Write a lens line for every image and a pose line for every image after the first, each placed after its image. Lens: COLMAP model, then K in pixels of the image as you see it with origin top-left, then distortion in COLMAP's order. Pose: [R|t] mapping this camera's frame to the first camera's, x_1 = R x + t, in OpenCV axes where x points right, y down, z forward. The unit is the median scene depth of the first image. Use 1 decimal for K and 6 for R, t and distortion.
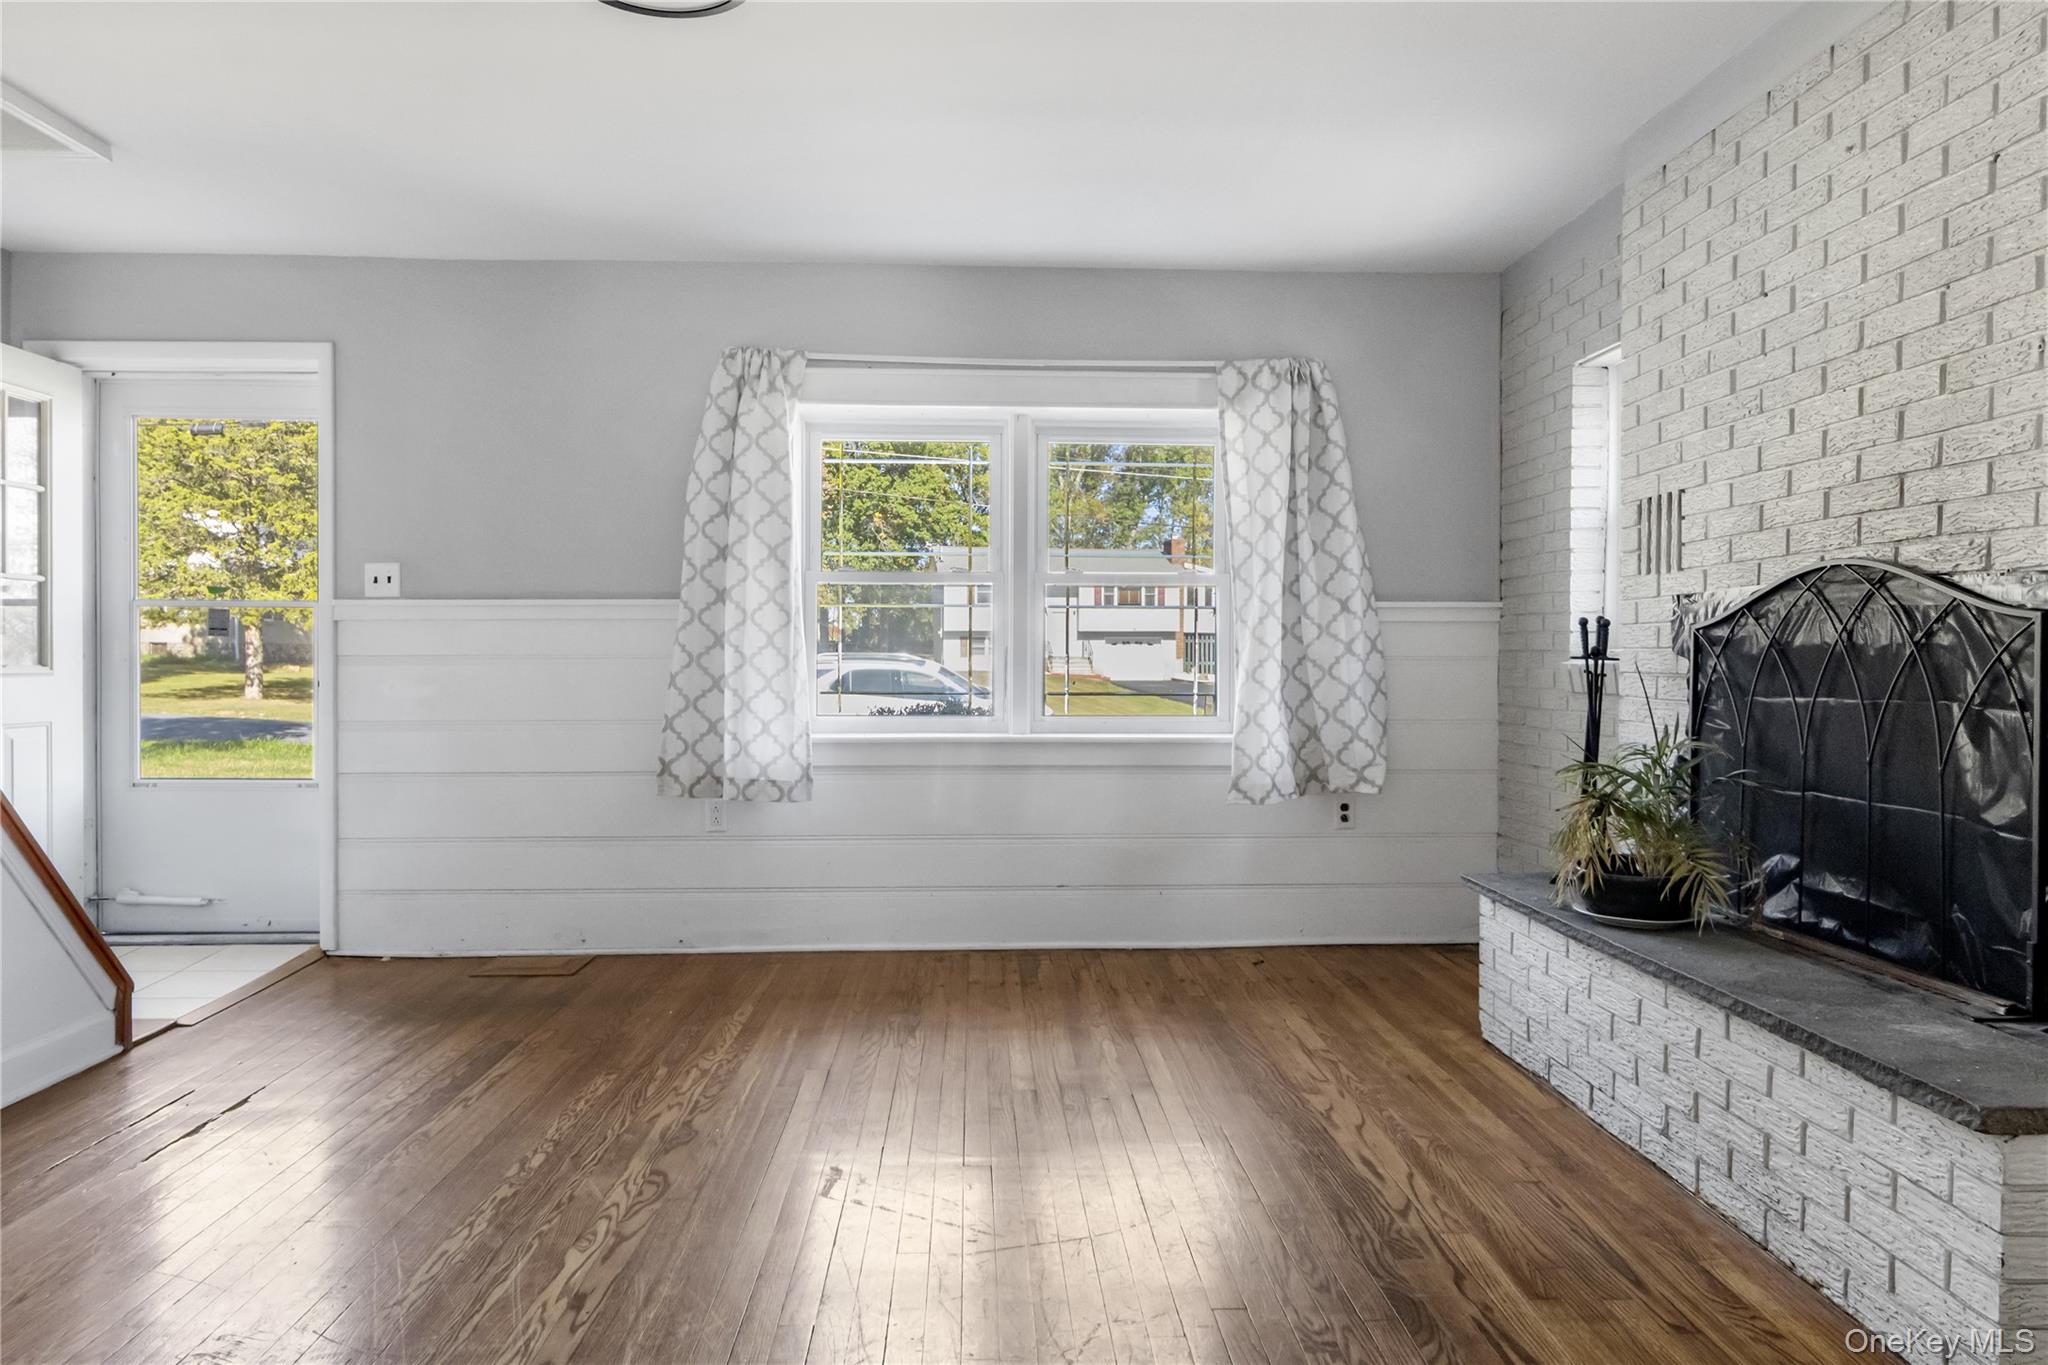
lens RADIAL K [[1318.2, 0, 1007.9], [0, 1318.2, 675.6], [0, 0, 1]] dist [-0.001611, -0.001660]
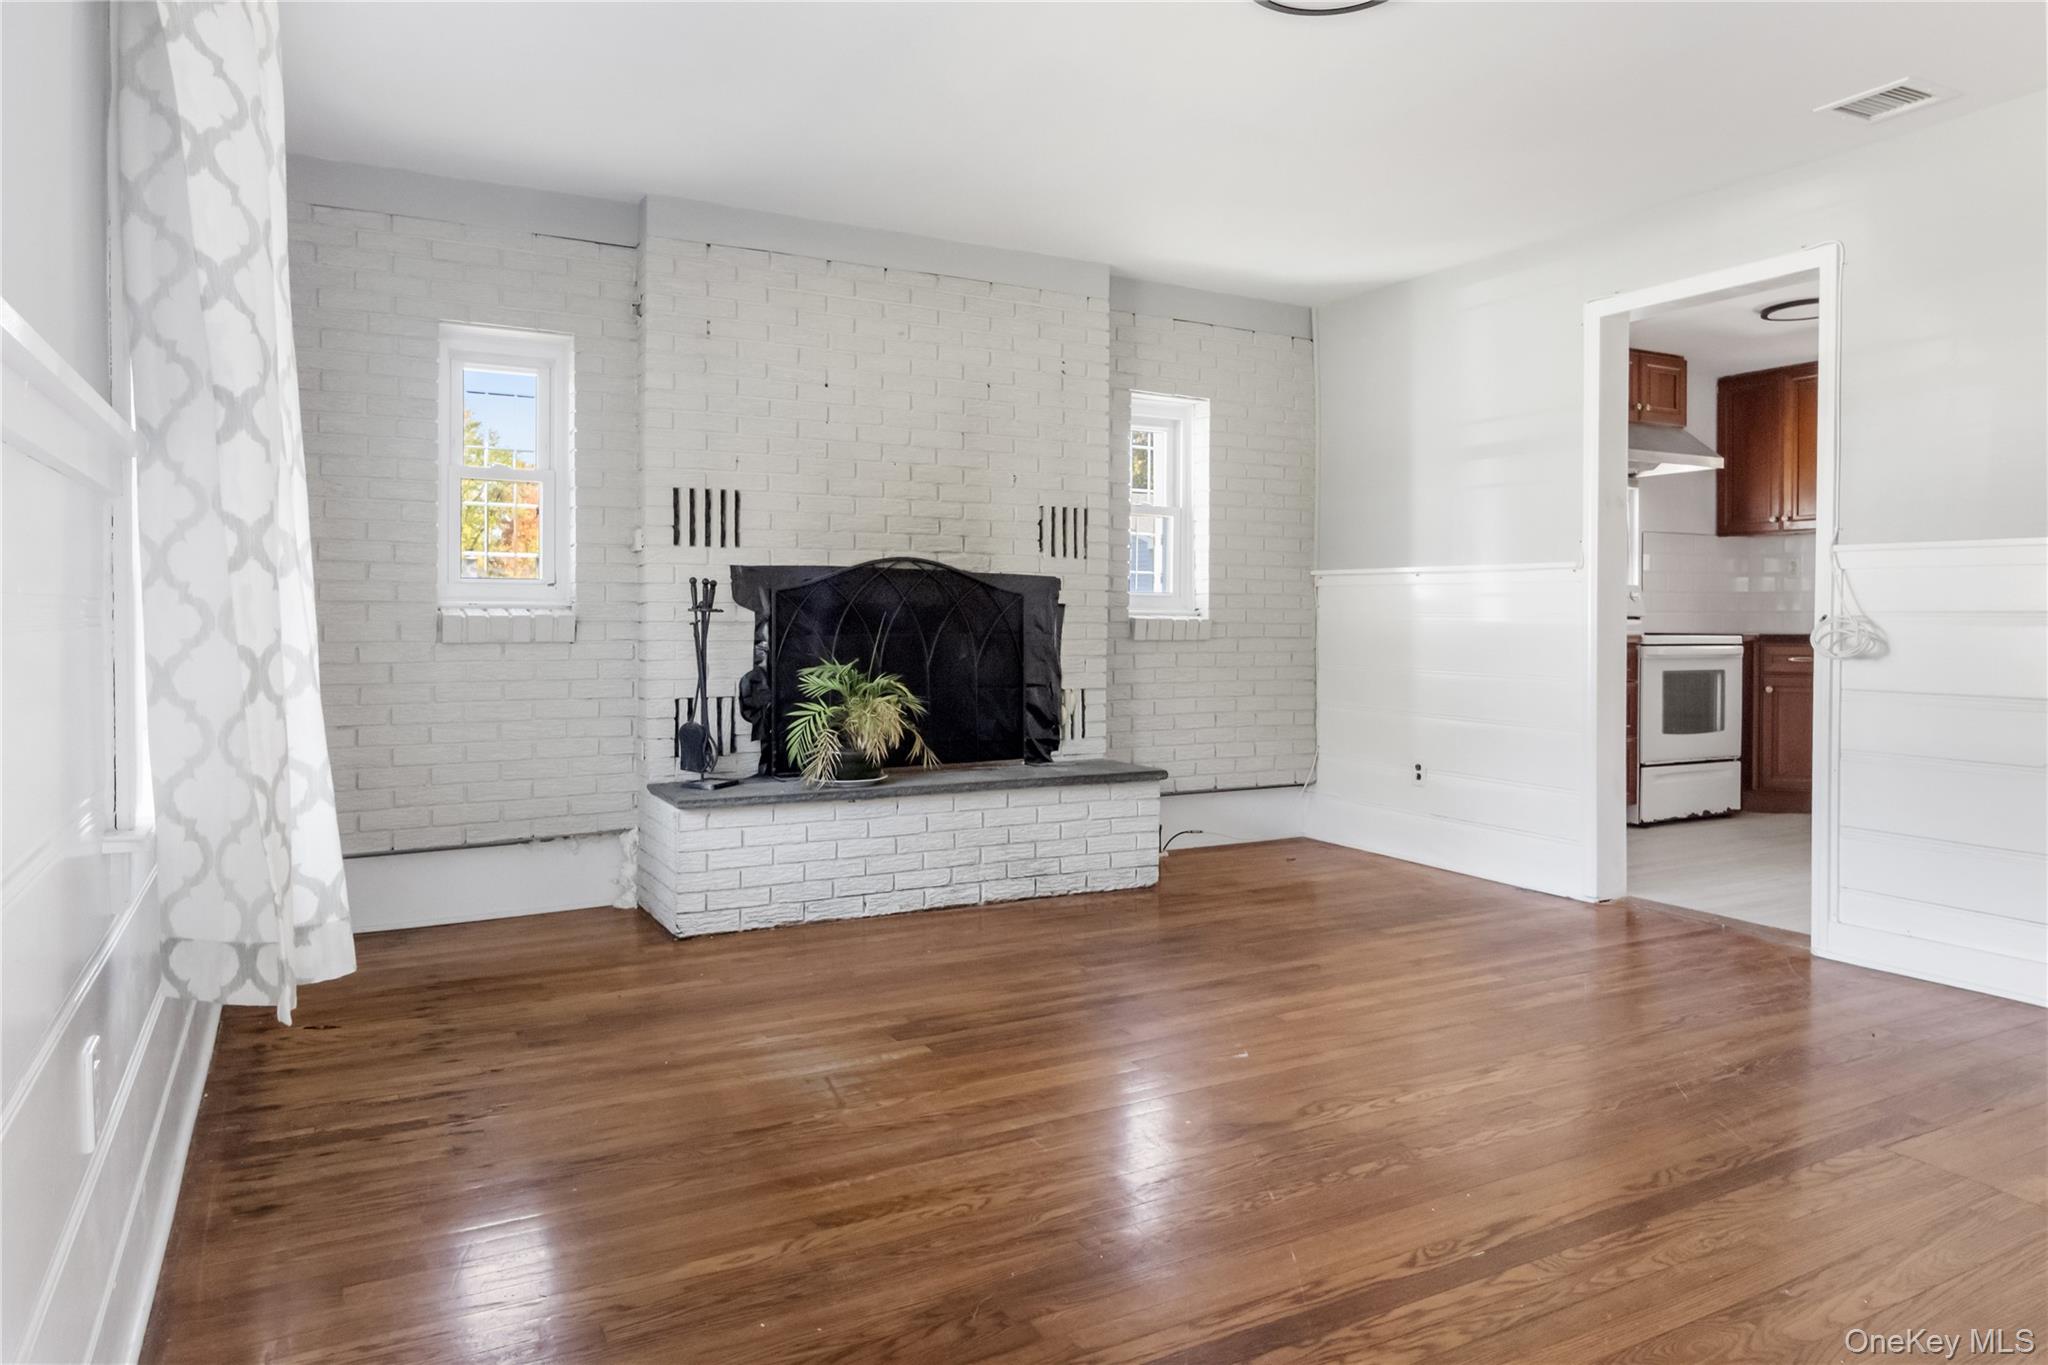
lens RADIAL K [[1296.6, 0, 1056.0], [0, 1296.6, 644.9], [0, 0, 1]] dist [-0.006533, -0.001955]
pose [[-0.461050, -0.022714, 0.887083, -0.839515], [0.012896, 0.999395, 0.032292, -0.016189], [-0.887280, 0.026328, -0.460478, 1.283566]]
